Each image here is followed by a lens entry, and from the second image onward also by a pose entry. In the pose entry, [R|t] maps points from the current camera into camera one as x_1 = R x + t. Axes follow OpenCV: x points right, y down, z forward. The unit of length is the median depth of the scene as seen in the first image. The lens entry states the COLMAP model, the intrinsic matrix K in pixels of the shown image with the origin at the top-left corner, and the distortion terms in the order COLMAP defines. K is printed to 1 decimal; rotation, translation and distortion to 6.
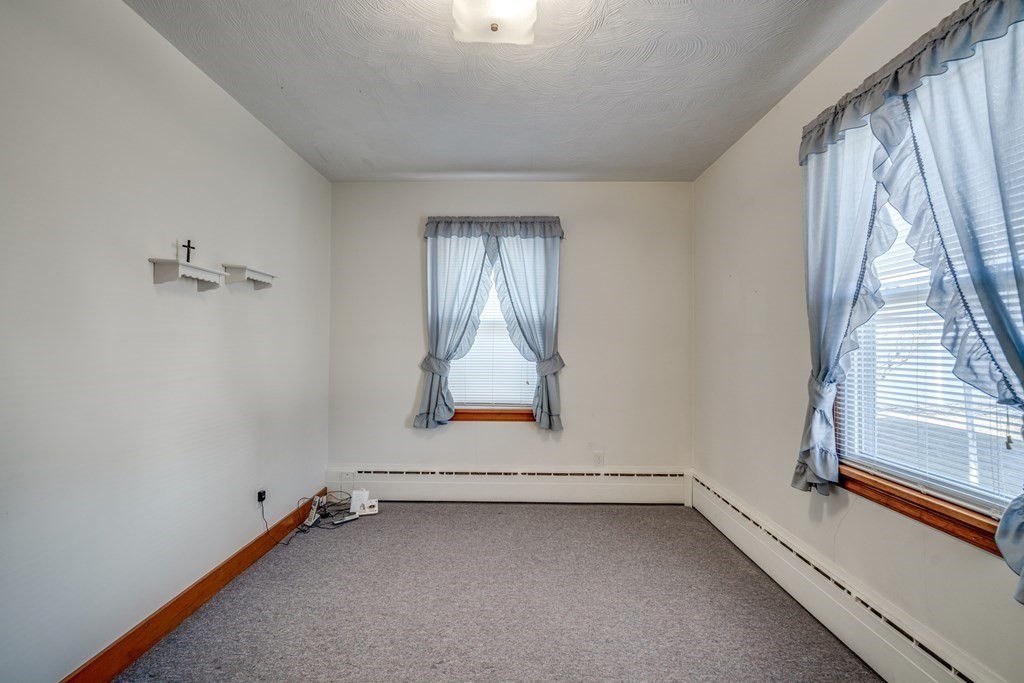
lens RADIAL K [[445.3, 0, 509.1], [0, 445.3, 335.6], [0, 0, 1]] dist [0.001757, 0.004727]
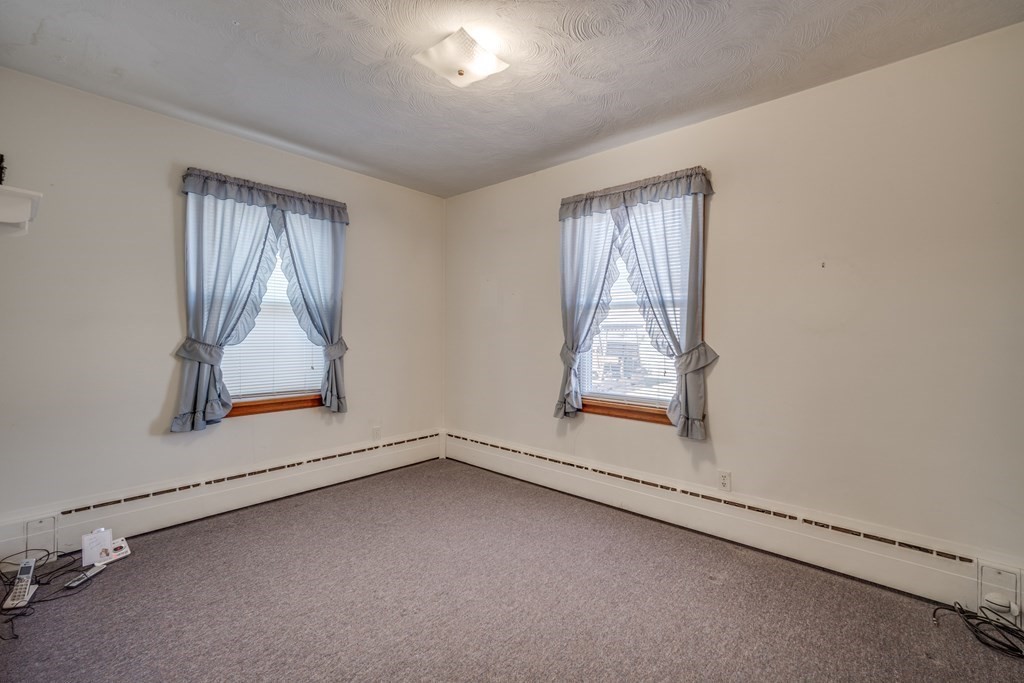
lens RADIAL K [[446.9, 0, 513.0], [0, 446.9, 325.1], [0, 0, 1]] dist [0.000496, 0.004586]
pose [[0.648963, 0.015100, 0.760670, -0.428054], [-0.023654, 0.999720, 0.000334, 0.002445], [-0.760452, -0.018210, 0.649138, 0.036154]]
